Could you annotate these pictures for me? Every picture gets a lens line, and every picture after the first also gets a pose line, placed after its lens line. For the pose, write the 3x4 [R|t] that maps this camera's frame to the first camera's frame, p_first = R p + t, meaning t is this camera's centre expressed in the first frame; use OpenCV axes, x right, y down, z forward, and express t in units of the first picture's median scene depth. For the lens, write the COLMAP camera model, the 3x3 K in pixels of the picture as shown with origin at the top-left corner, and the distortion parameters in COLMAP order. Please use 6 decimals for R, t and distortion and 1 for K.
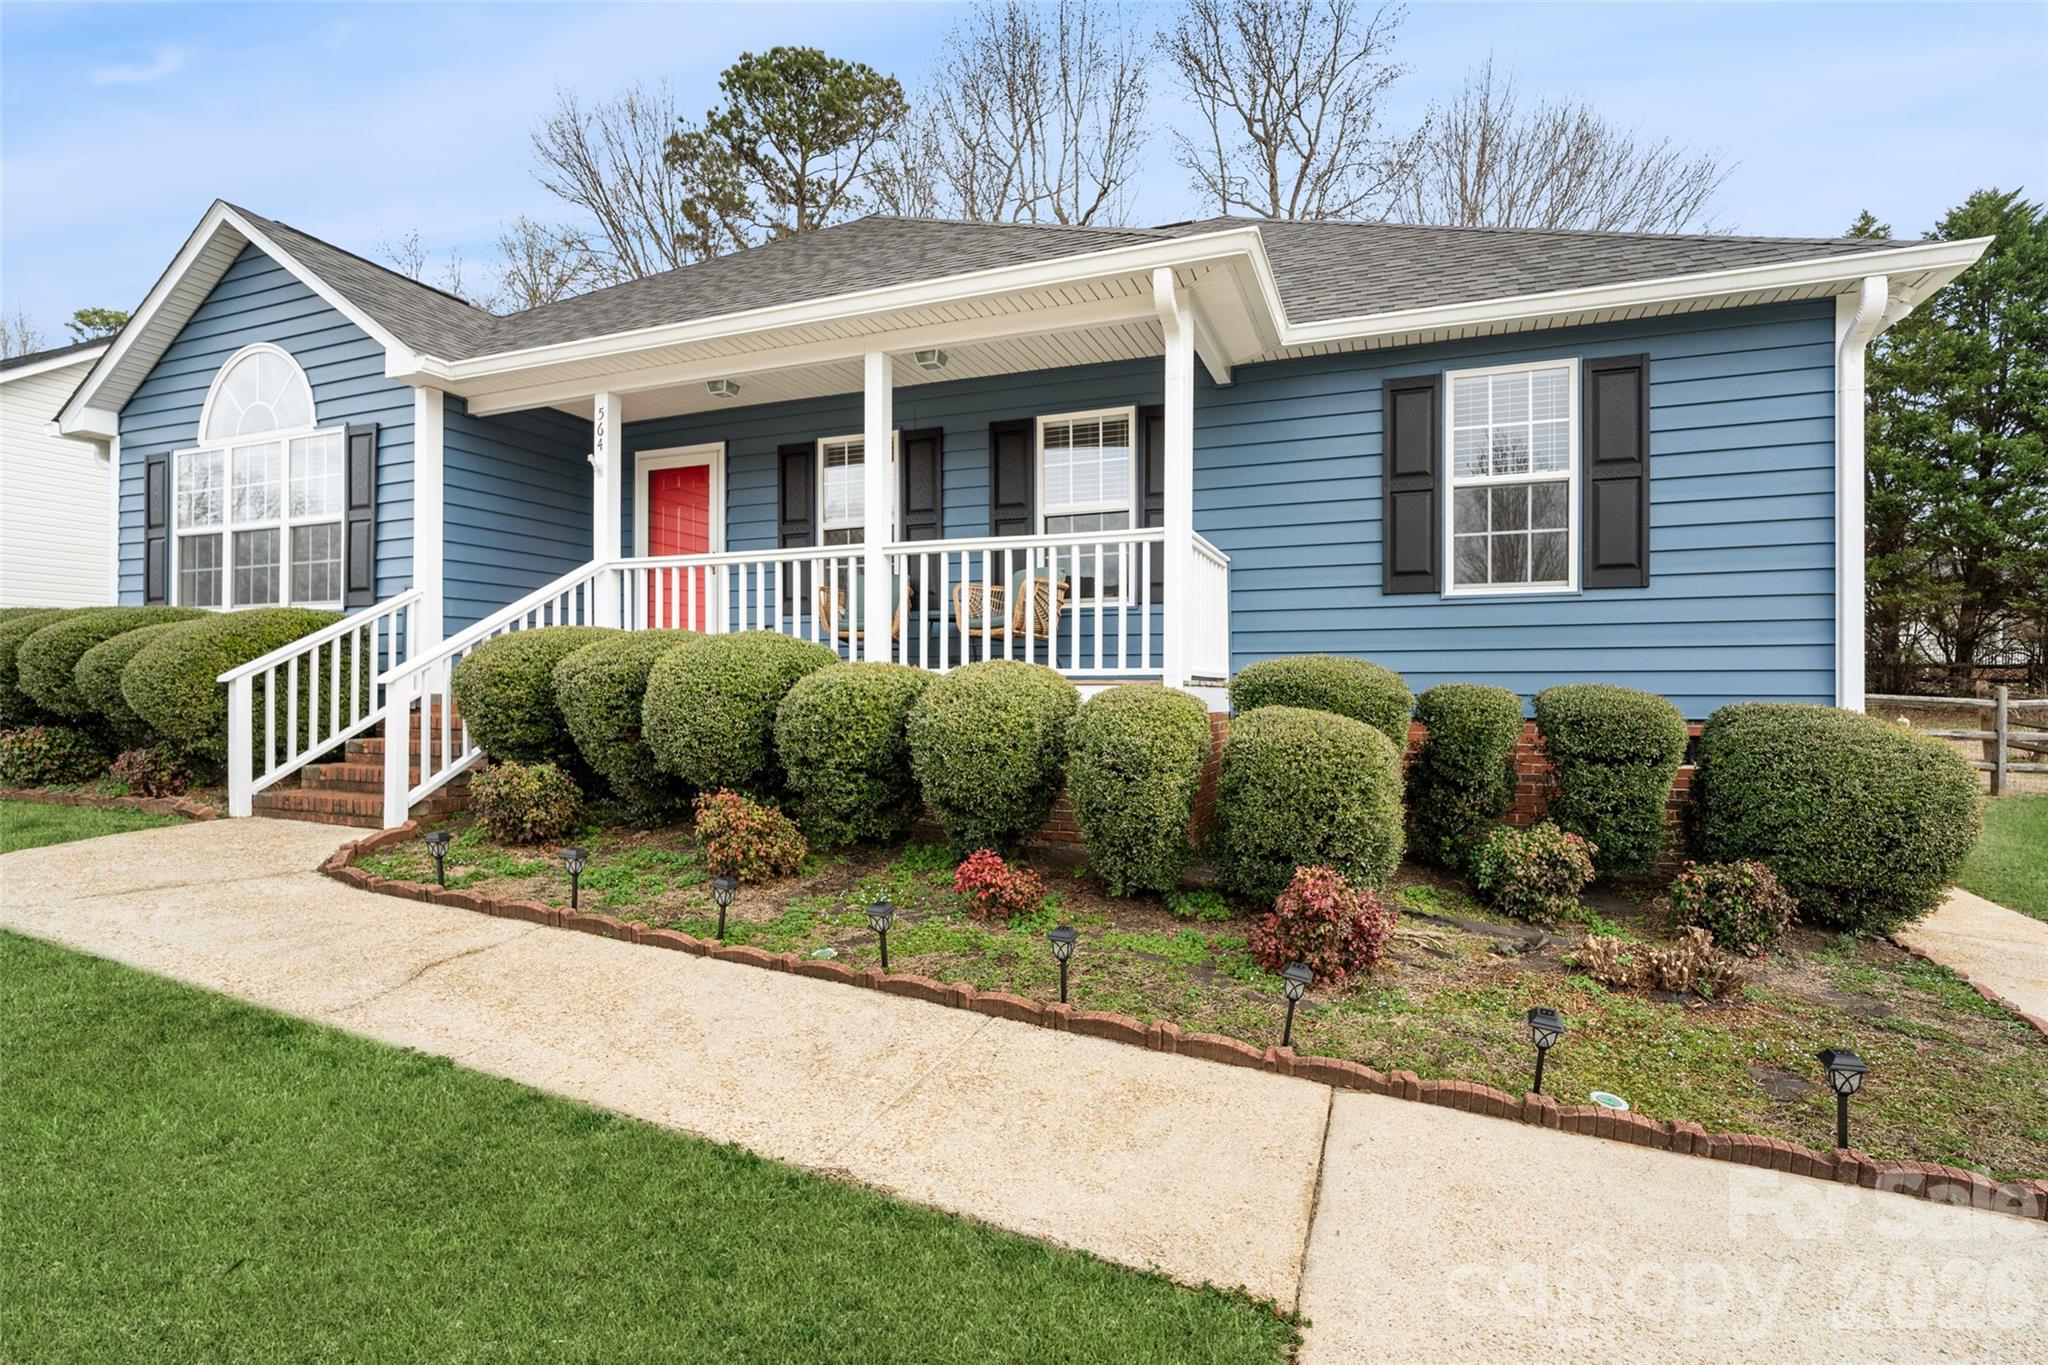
lens RADIAL K [[953.1, 0, 1029.9], [0, 953.1, 691.8], [0, 0, 1]] dist [-0.001081, 0.001367]
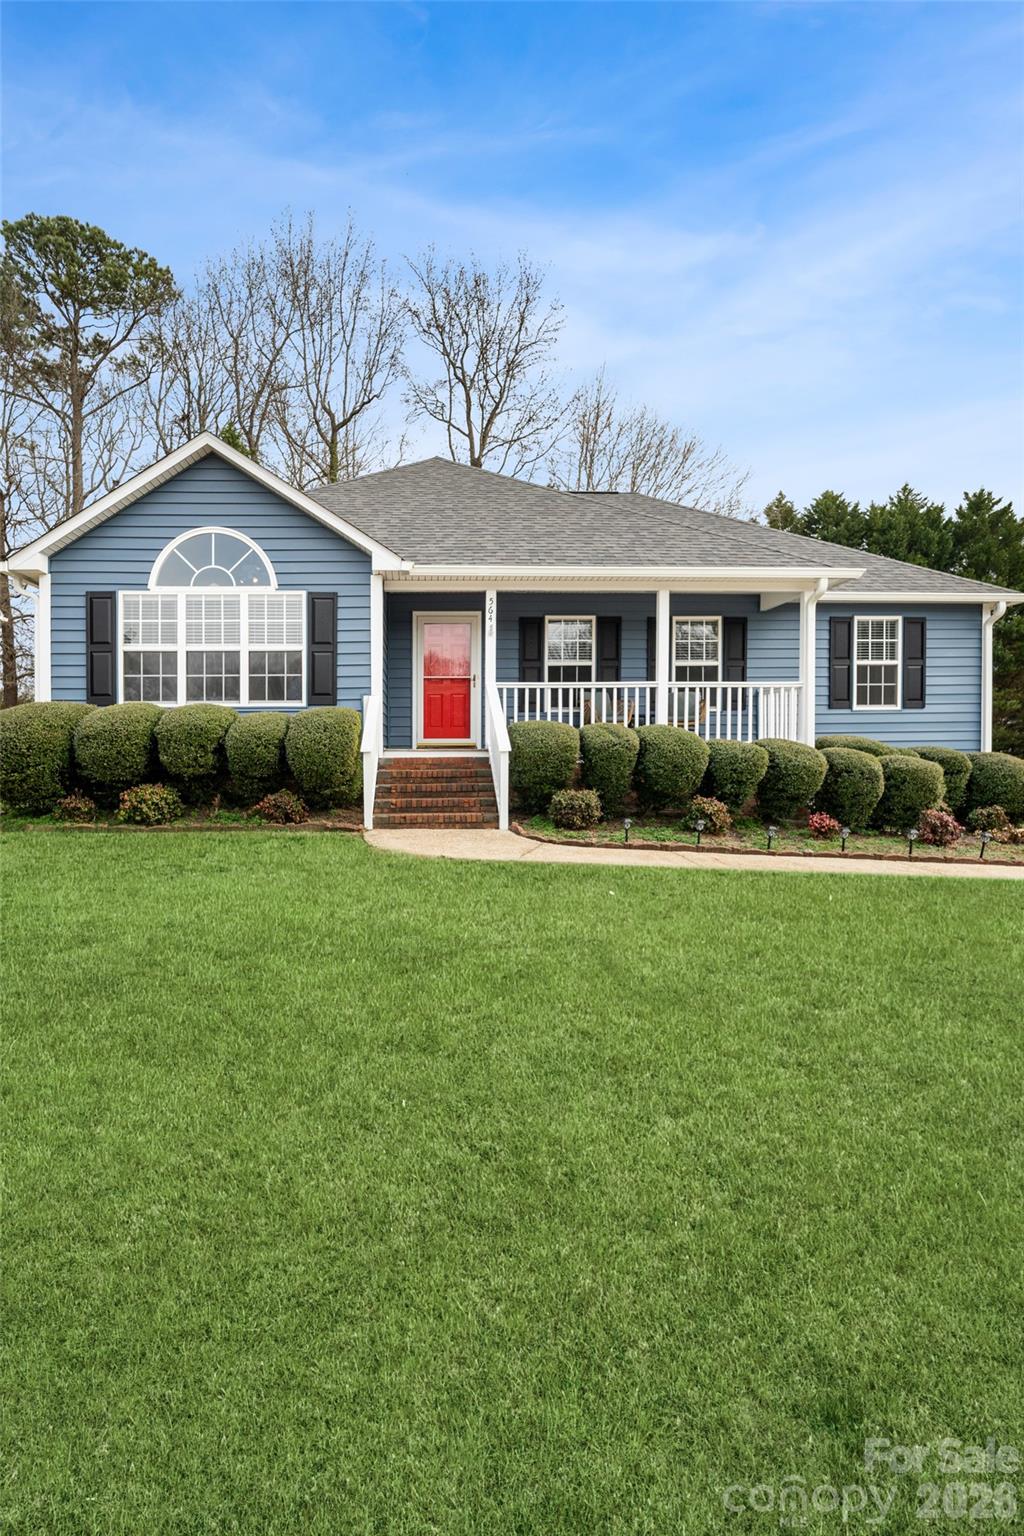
lens RADIAL K [[722.4, 0, 512.0], [0, 722.4, 768.0], [0, 0, 1]] dist [-0.016580, -0.000423]
pose [[0.907935, -0.021090, 0.418580, -1.087280], [0.016563, 0.999758, 0.014448, 0.004504], [-0.418783, -0.006185, 0.908065, -0.271393]]
